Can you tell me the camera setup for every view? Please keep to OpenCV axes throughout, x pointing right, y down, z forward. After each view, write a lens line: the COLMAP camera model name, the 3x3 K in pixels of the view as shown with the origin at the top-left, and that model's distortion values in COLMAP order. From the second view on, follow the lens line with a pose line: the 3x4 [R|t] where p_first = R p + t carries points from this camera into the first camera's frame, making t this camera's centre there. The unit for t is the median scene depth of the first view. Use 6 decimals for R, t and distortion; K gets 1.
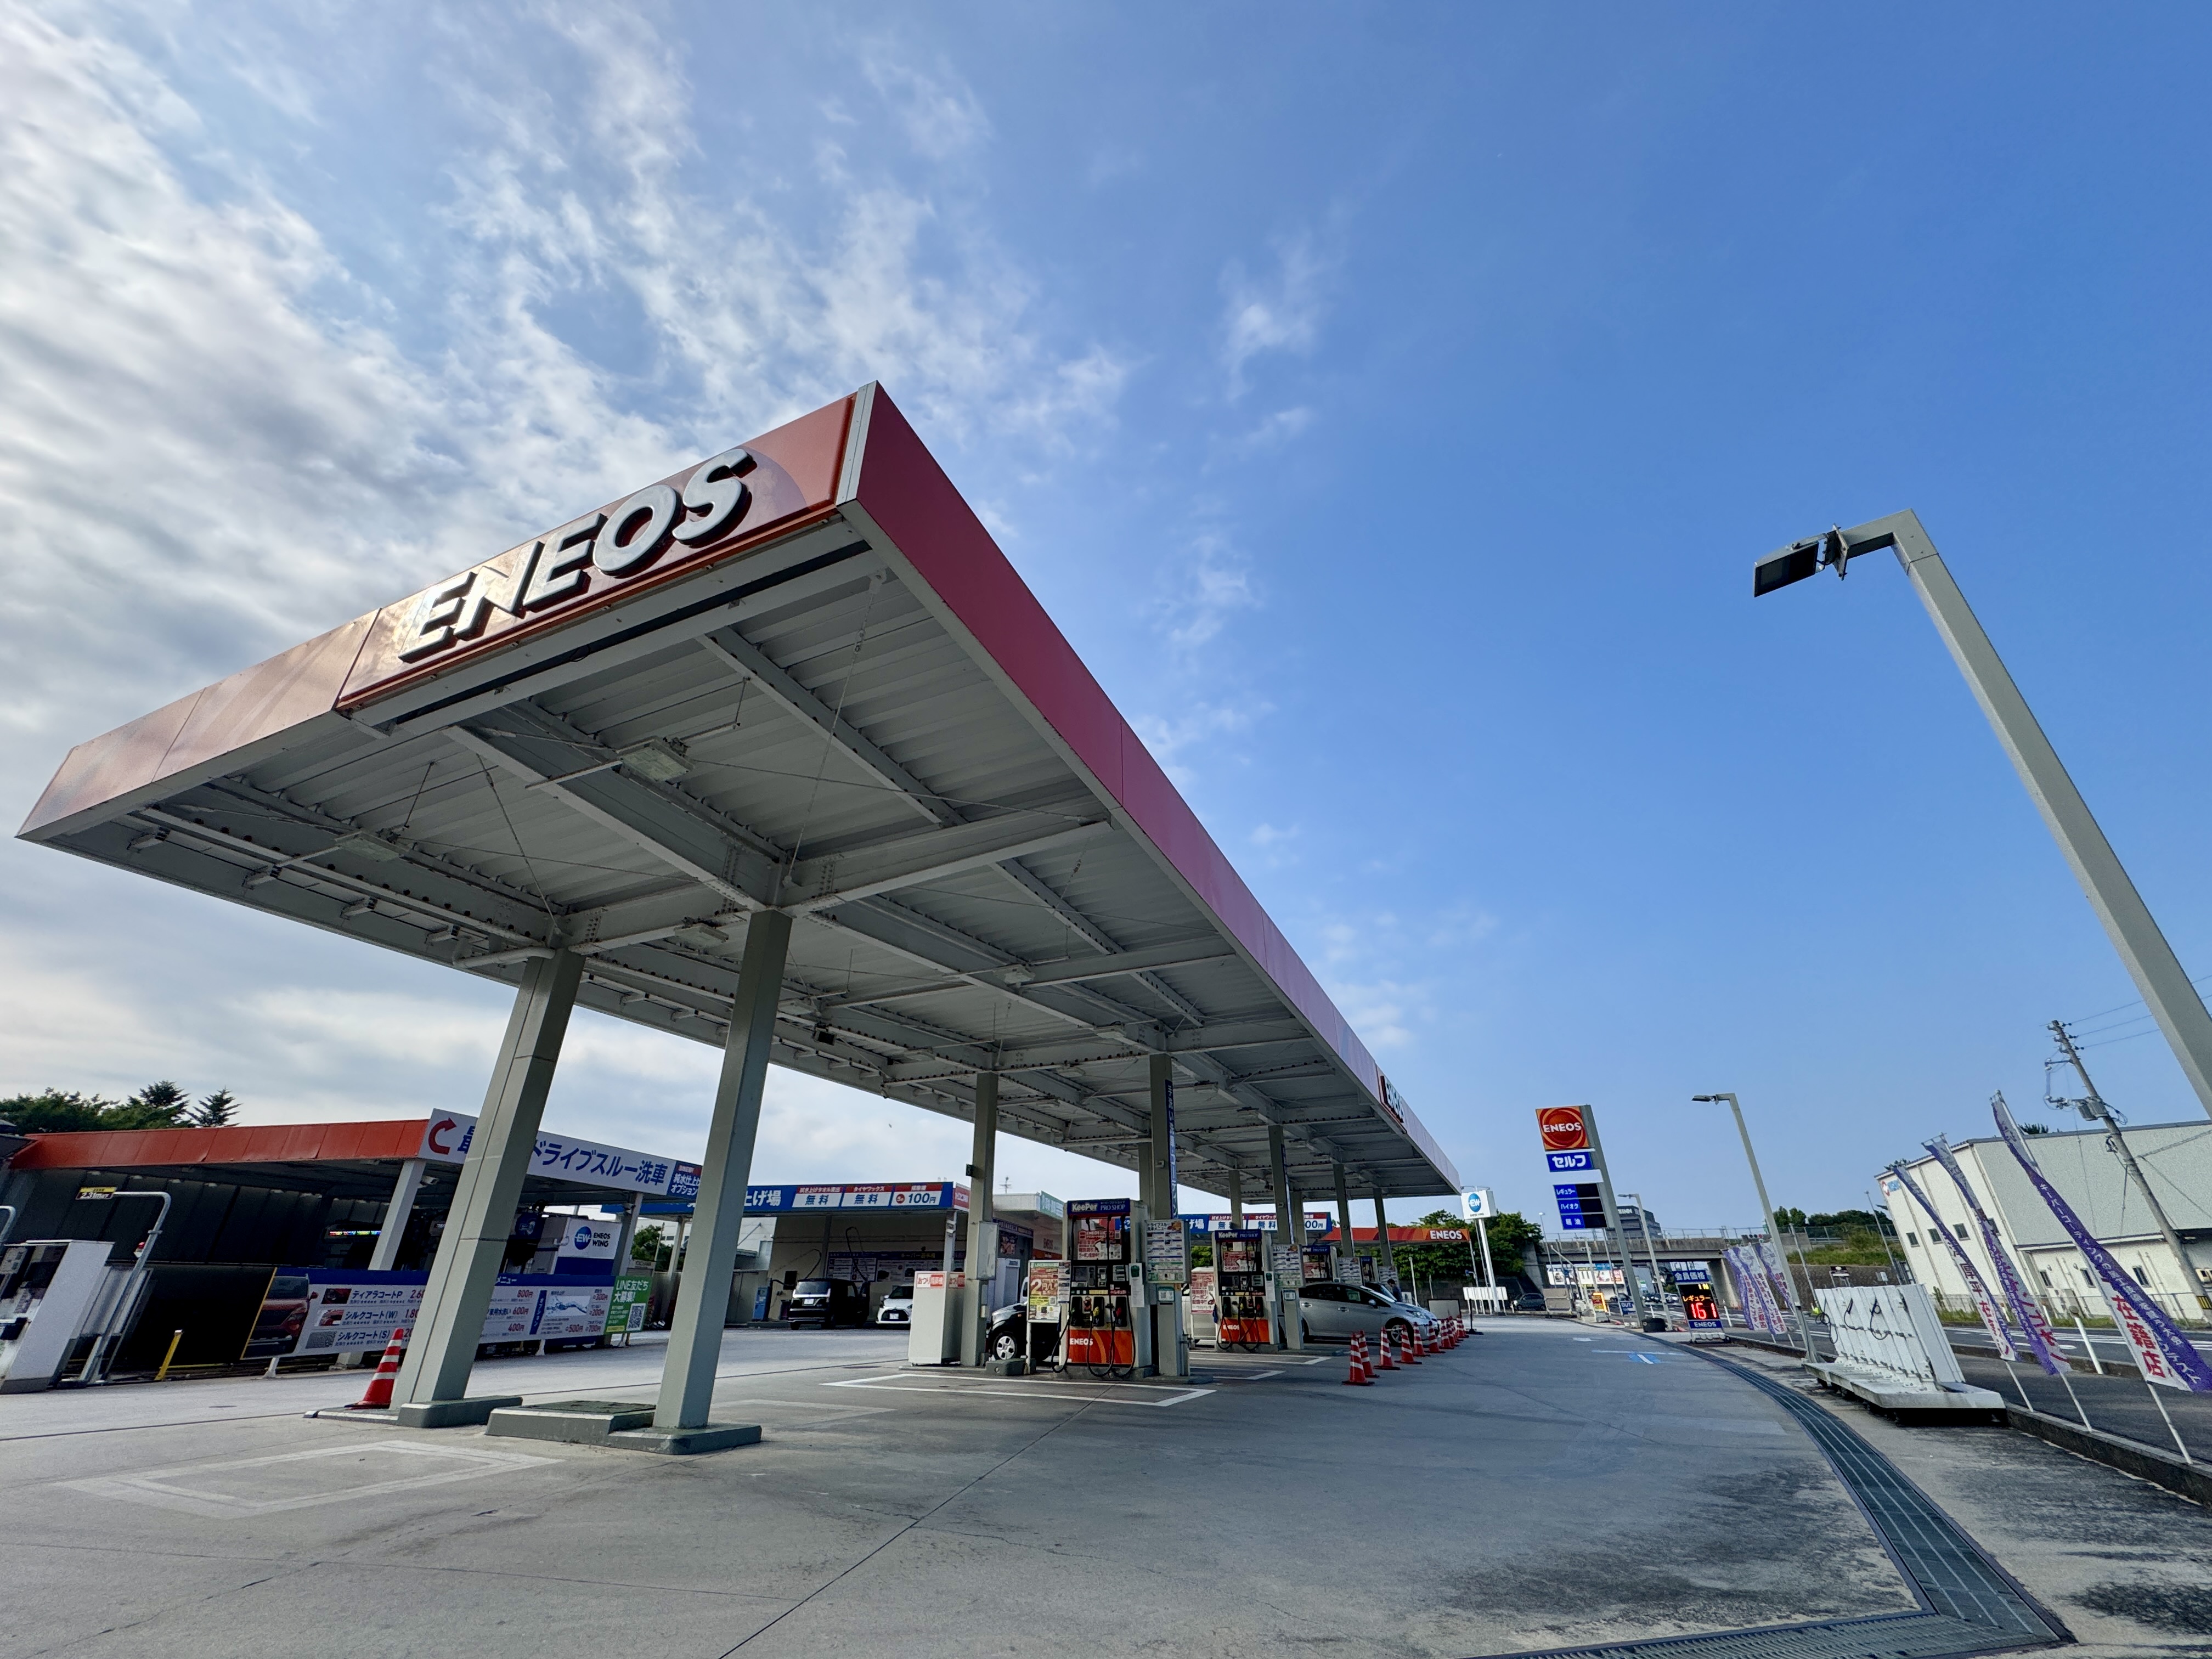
lens RADIAL K [[885.8, 0, 1106.0], [0, 885.8, 829.5], [0, 0, 1]] dist [-0.000133, -0.000255]
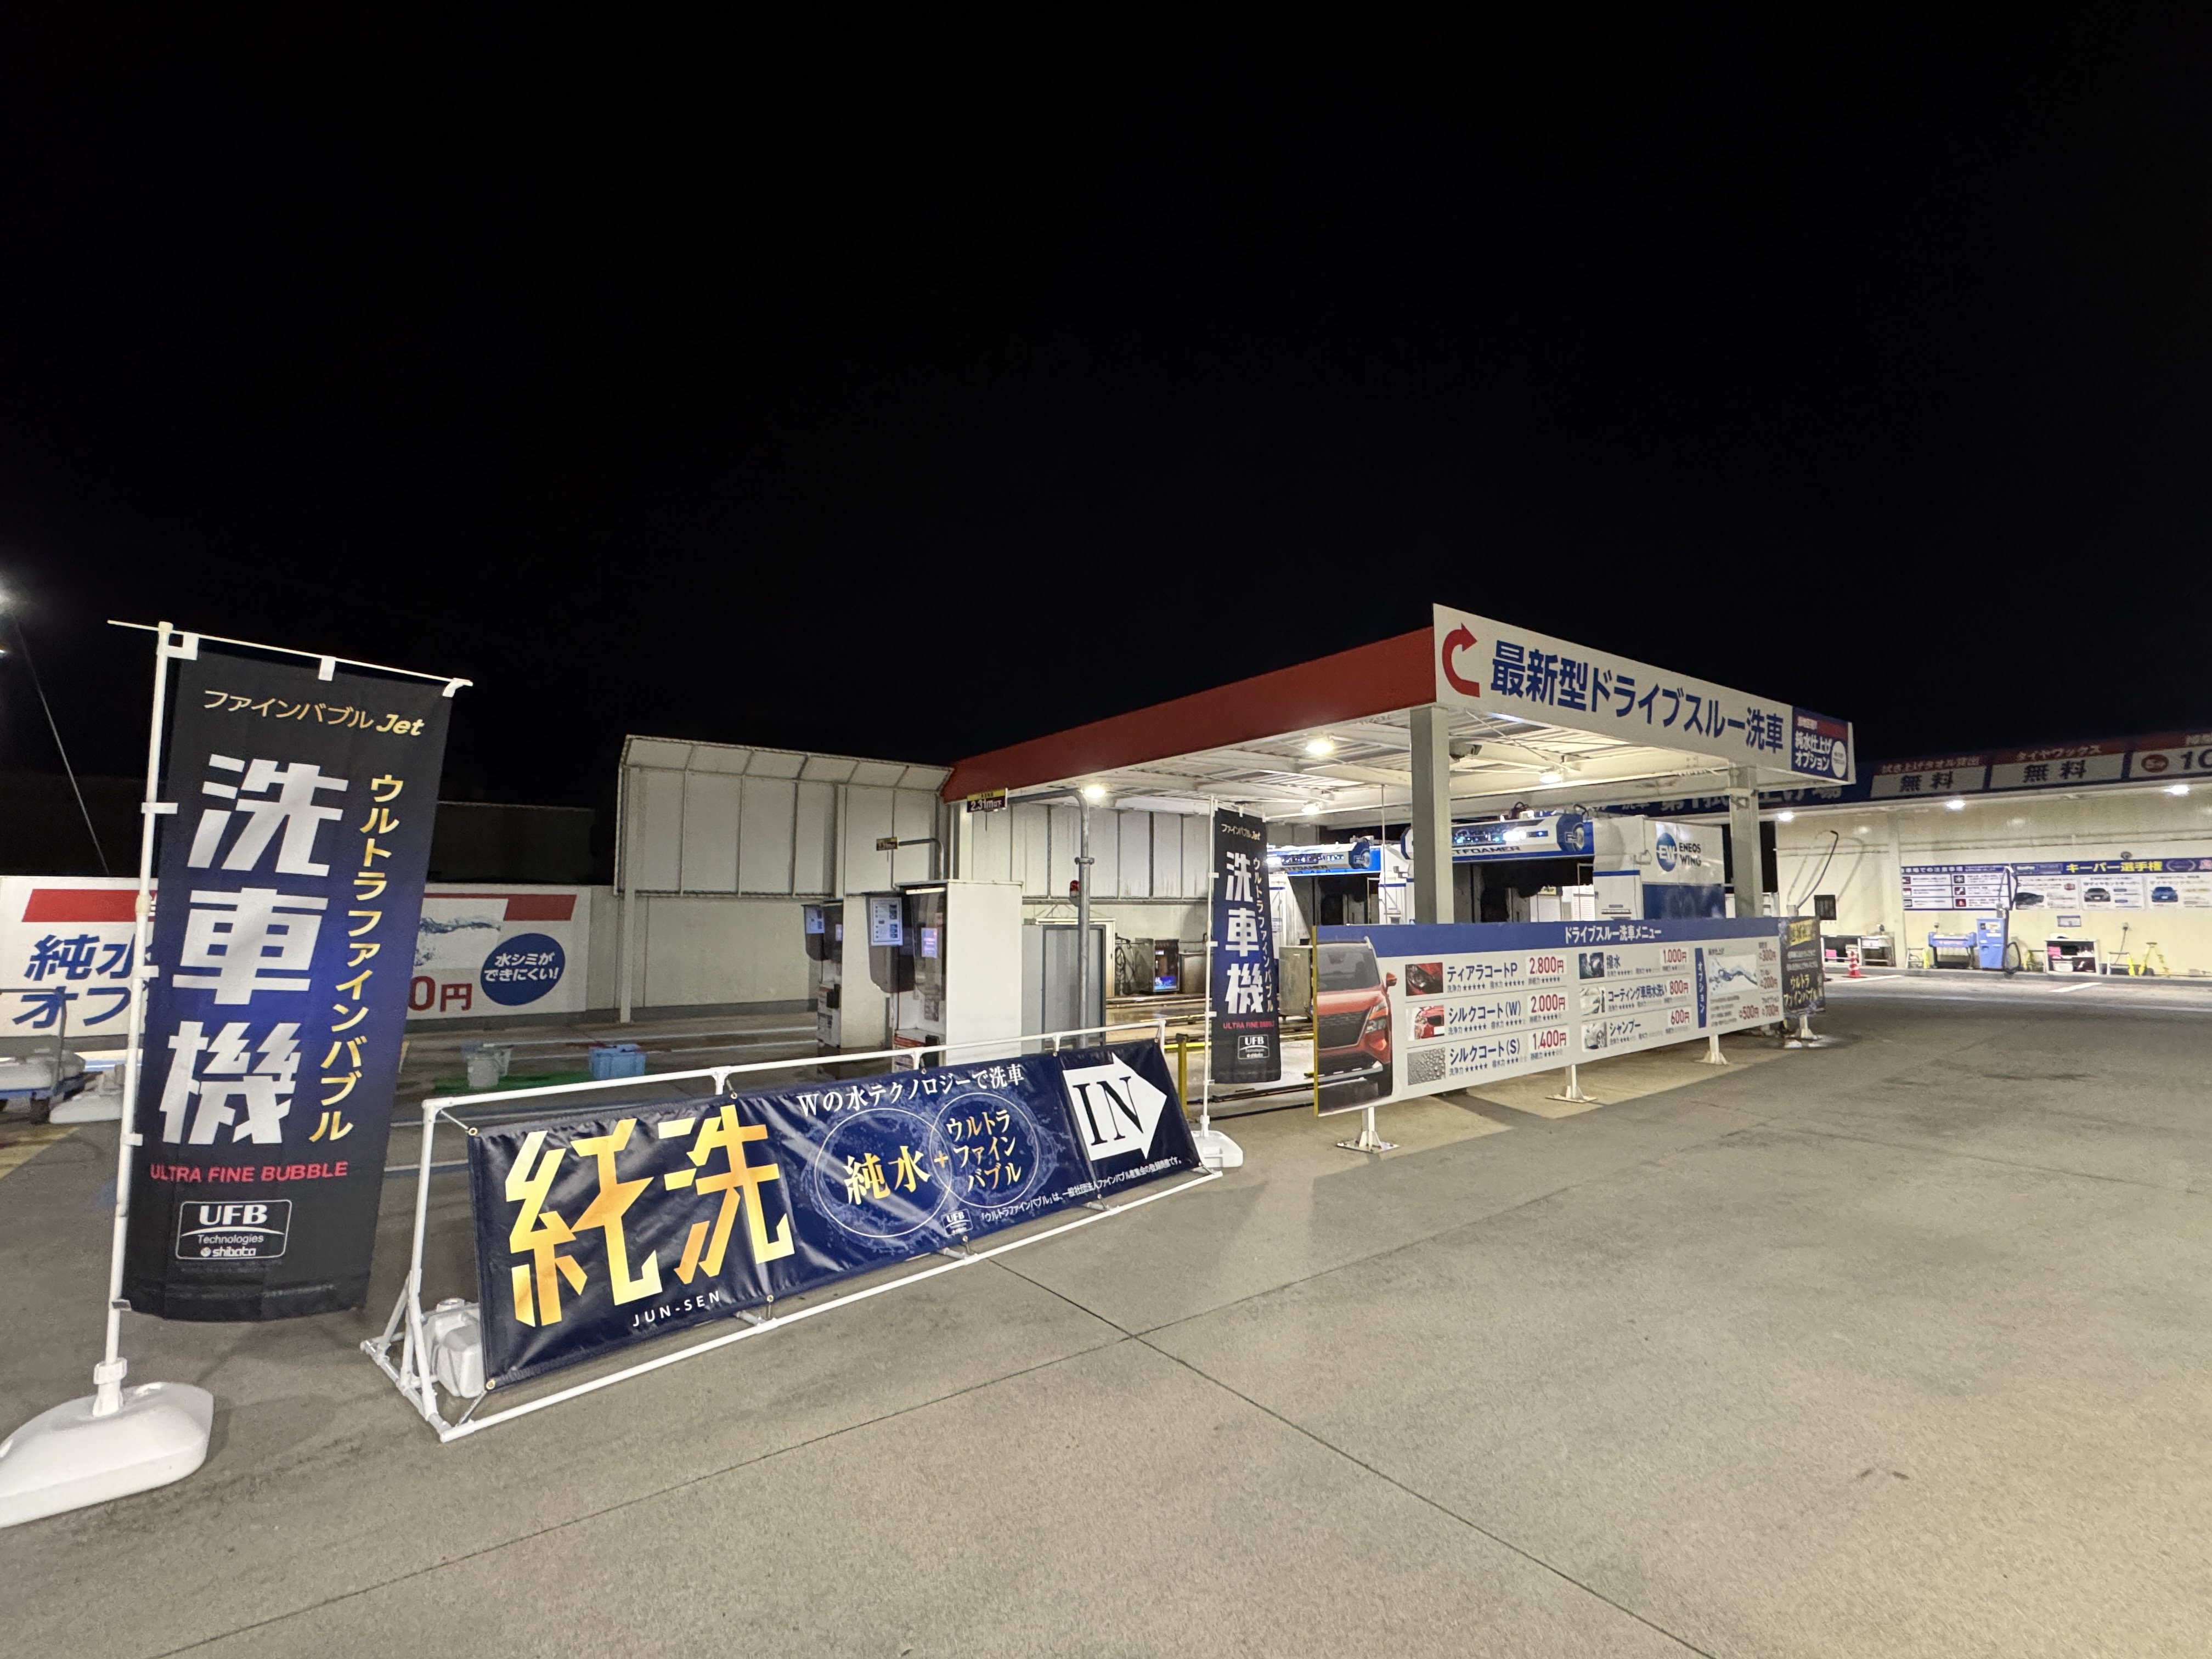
lens RADIAL K [[965.7, 0, 1106.0], [0, 965.7, 829.5], [0, 0, 1]] dist [-0.000979, -0.000153]
pose [[0.714149, -0.055437, -0.697795, -0.429297], [0.323686, 0.910033, 0.258974, 0.189207], [0.620660, -0.410813, 0.667843, 0.408056]]
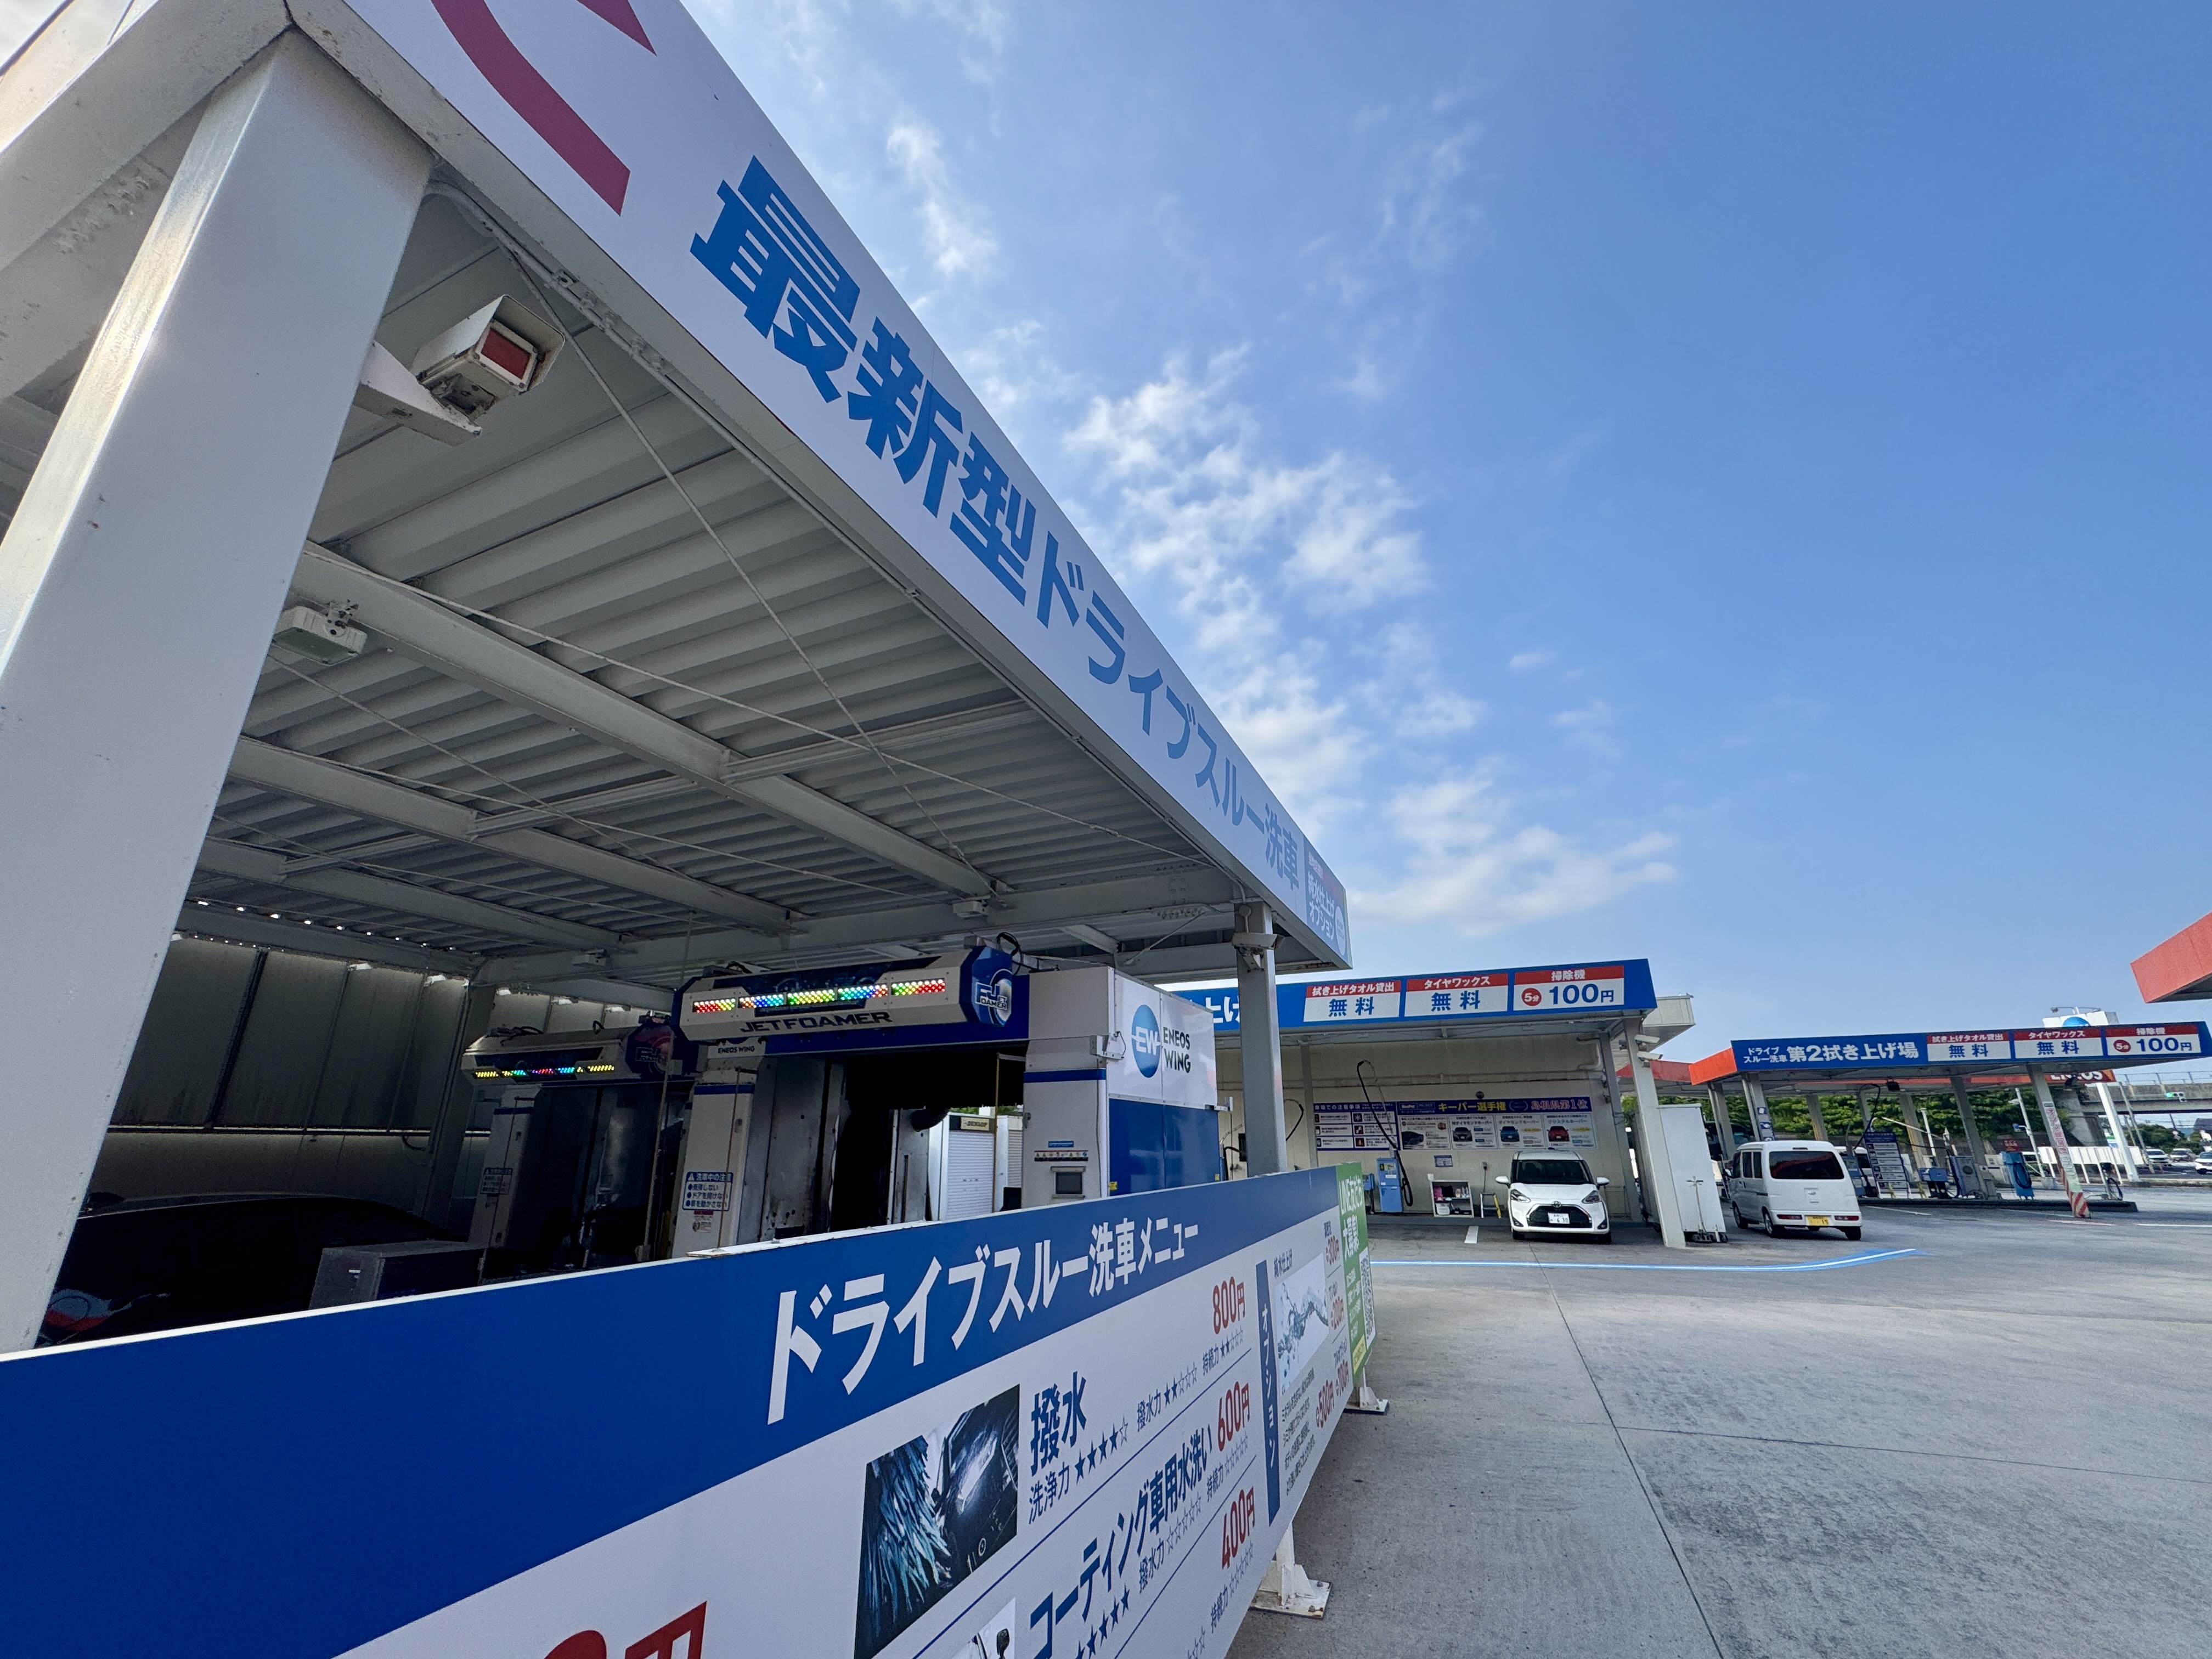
lens RADIAL K [[911.6, 0, 1096.8], [0, 911.6, 824.6], [0, 0, 1]] dist [-0.002193, -0.000365]
pose [[0.970755, -0.081338, -0.225872, -0.538232], [0.112195, 0.985497, 0.127308, 0.353387], [0.212241, -0.148926, 0.965803, 0.721209]]
